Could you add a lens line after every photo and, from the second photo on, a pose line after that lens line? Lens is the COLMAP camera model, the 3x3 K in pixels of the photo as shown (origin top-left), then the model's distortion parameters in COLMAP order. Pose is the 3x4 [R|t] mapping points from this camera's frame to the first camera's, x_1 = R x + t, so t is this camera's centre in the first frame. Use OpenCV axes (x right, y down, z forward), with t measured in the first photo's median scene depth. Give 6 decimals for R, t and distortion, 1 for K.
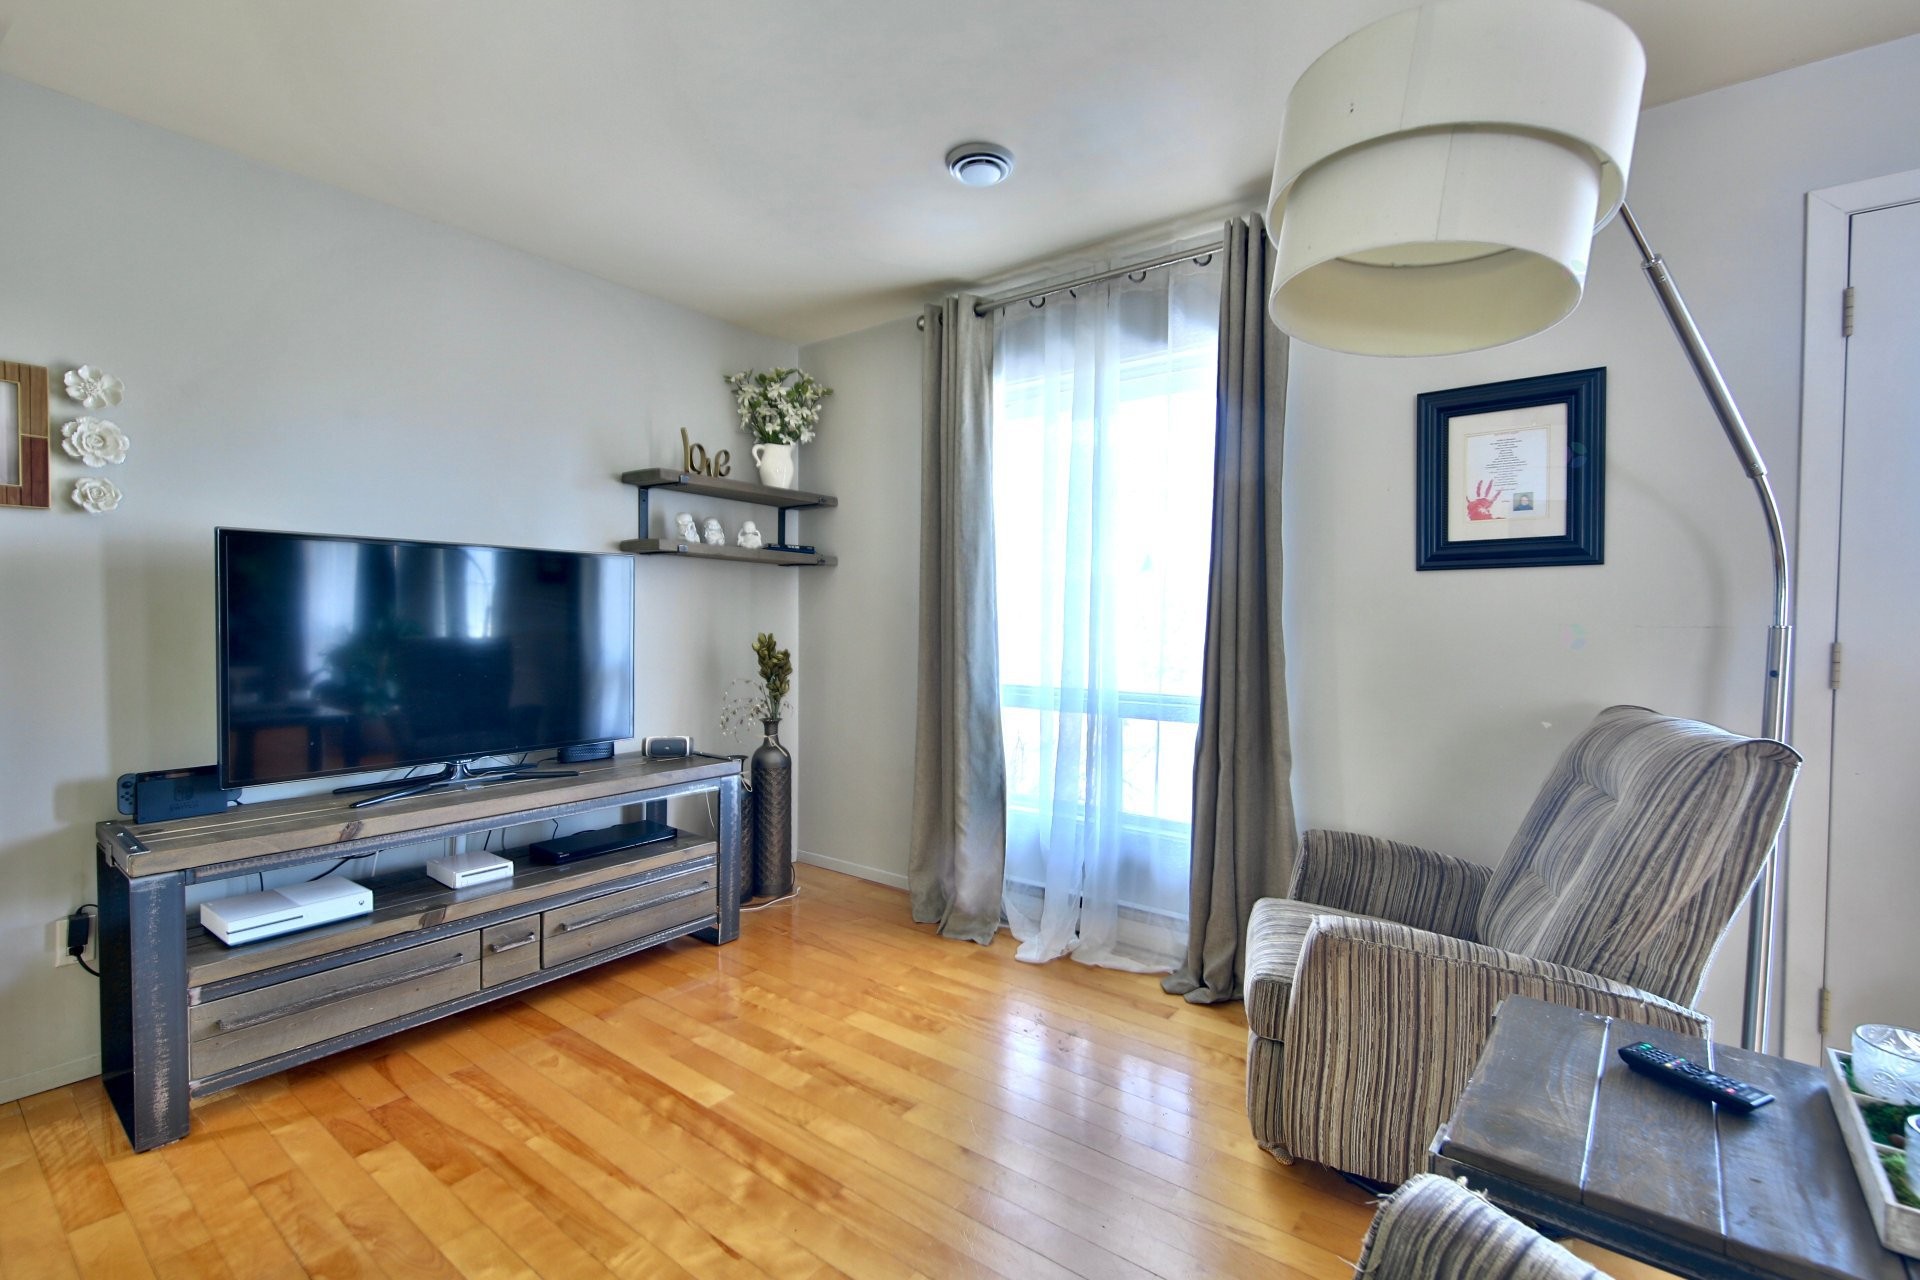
lens RADIAL K [[844.8, 0, 955.9], [0, 844.8, 620.9], [0, 0, 1]] dist [0.013513, -0.005459]
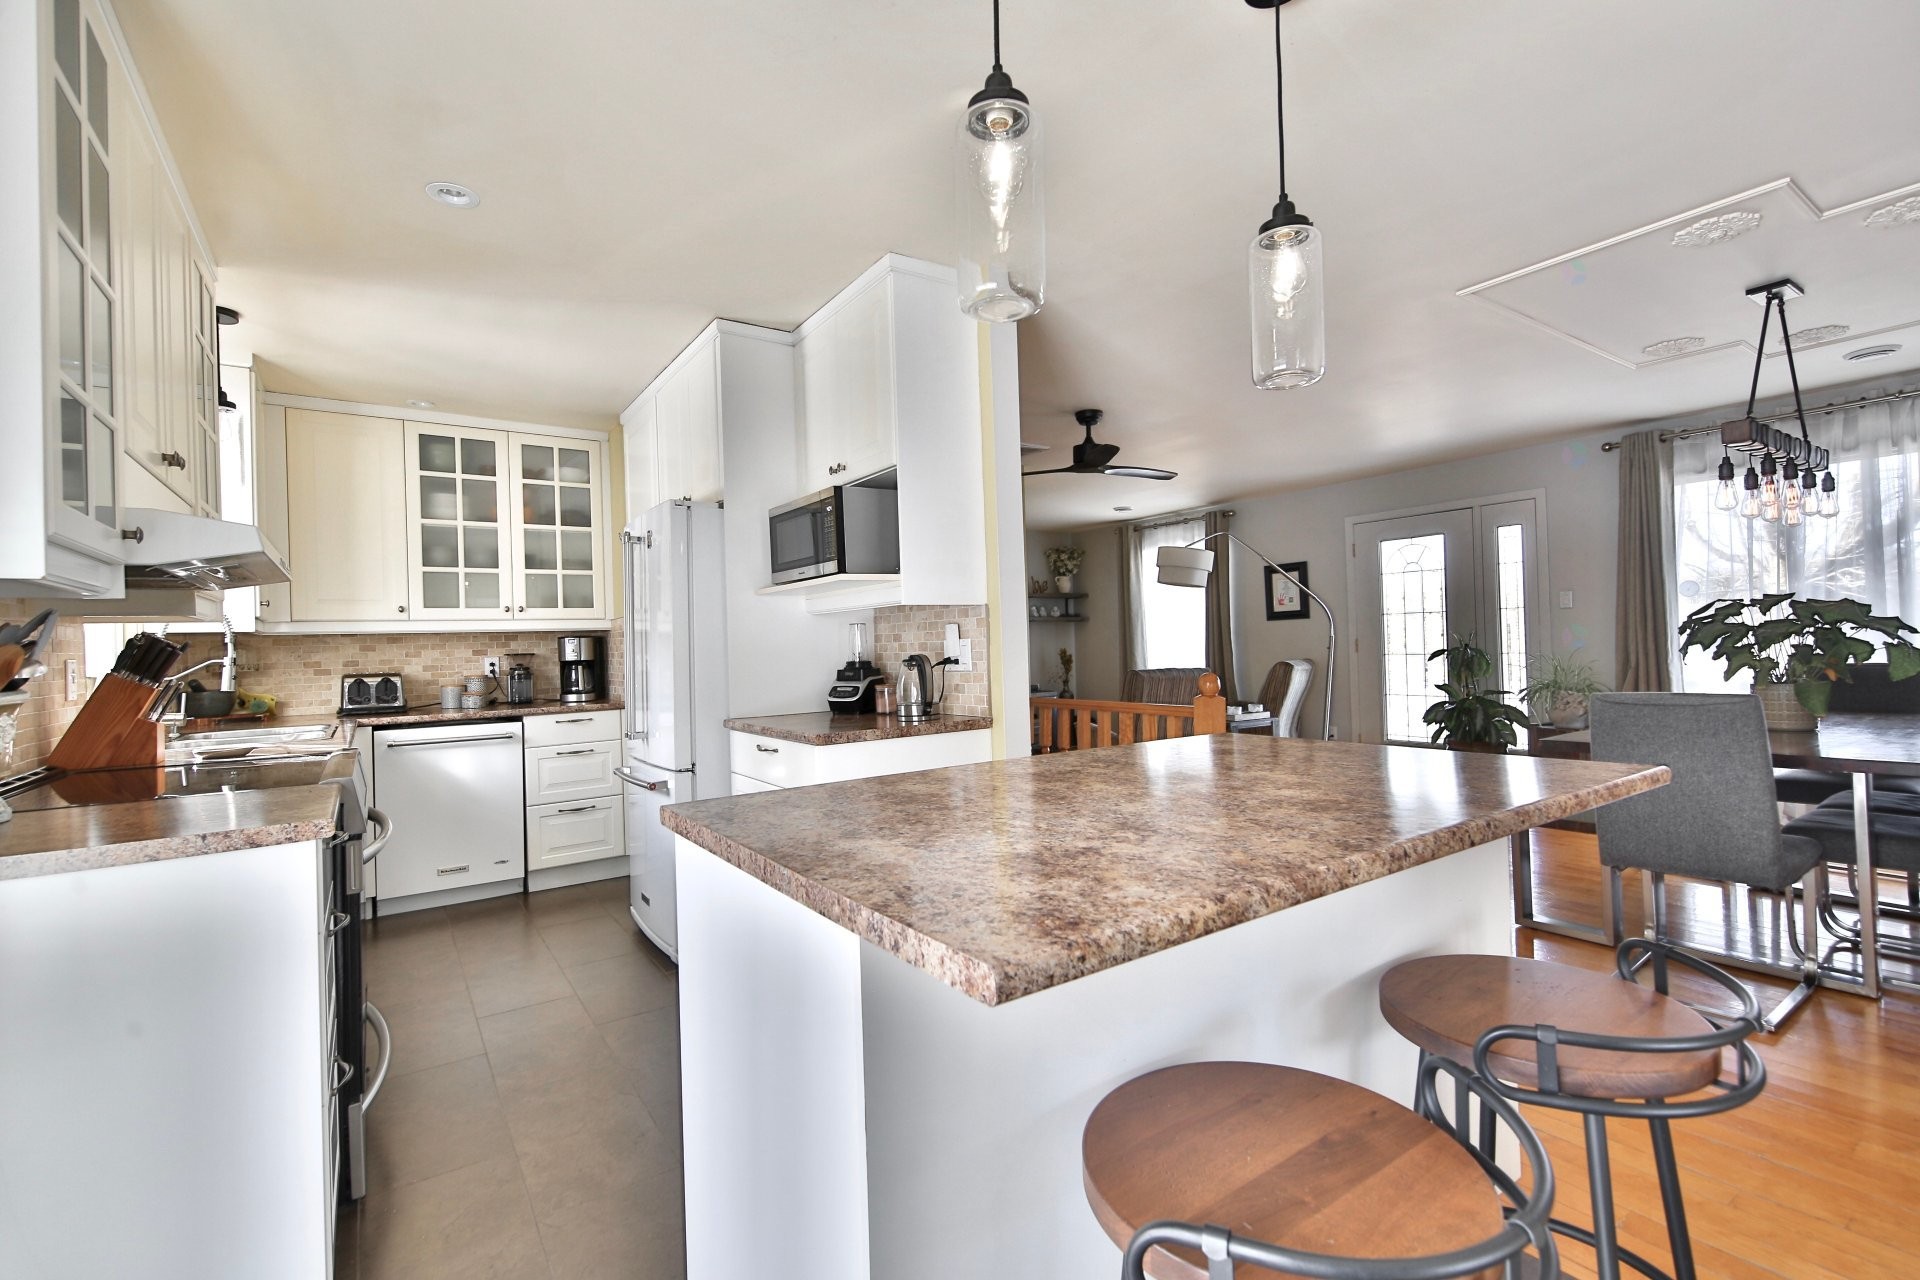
lens RADIAL K [[844.8, 0, 957.0], [0, 844.8, 640.4], [0, 0, 1]] dist [0.013513, -0.005459]
pose [[0.947035, -0.033605, -0.319366, 0.314582], [0.032178, 0.999435, -0.009748, 0.004949], [0.319513, -0.001045, 0.947581, -1.645943]]
